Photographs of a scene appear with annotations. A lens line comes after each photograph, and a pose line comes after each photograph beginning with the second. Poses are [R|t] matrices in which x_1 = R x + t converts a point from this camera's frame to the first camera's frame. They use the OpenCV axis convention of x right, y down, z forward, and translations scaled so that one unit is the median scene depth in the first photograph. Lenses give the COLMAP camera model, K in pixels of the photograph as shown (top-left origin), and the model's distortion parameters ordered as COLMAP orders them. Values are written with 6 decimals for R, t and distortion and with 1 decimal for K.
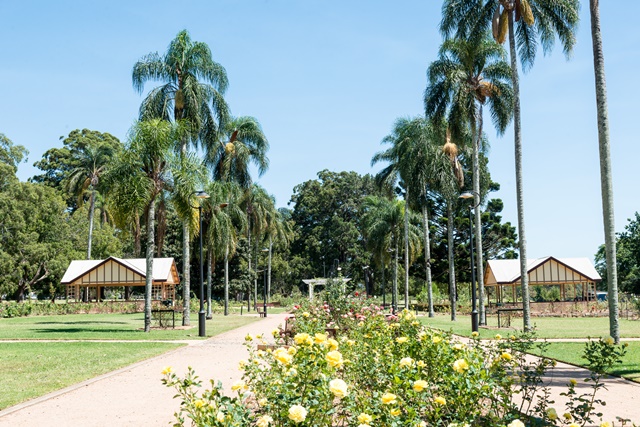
lens RADIAL K [[821.1, 0, 325.3], [0, 821.1, 213.1], [0, 0, 1]] dist [0.083626, 0.000000]
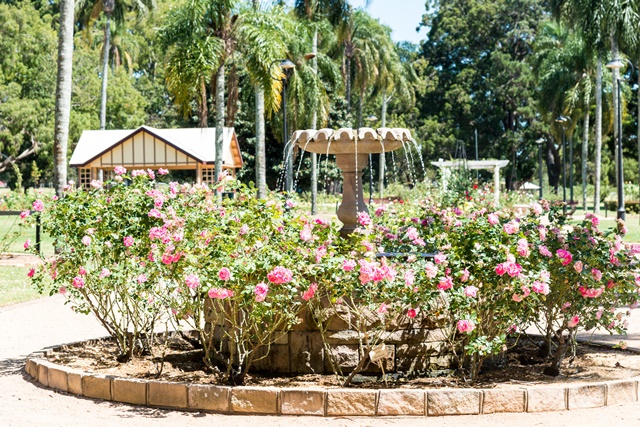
lens RADIAL K [[821.1, 0, 321.3], [0, 821.1, 212.3], [0, 0, 1]] dist [0.083626, 0.000000]
pose [[0.993443, 0.010093, -0.113886, -0.043301], [0.004432, 0.991947, 0.126578, 0.041923], [0.114247, -0.126253, 0.985397, 0.387195]]
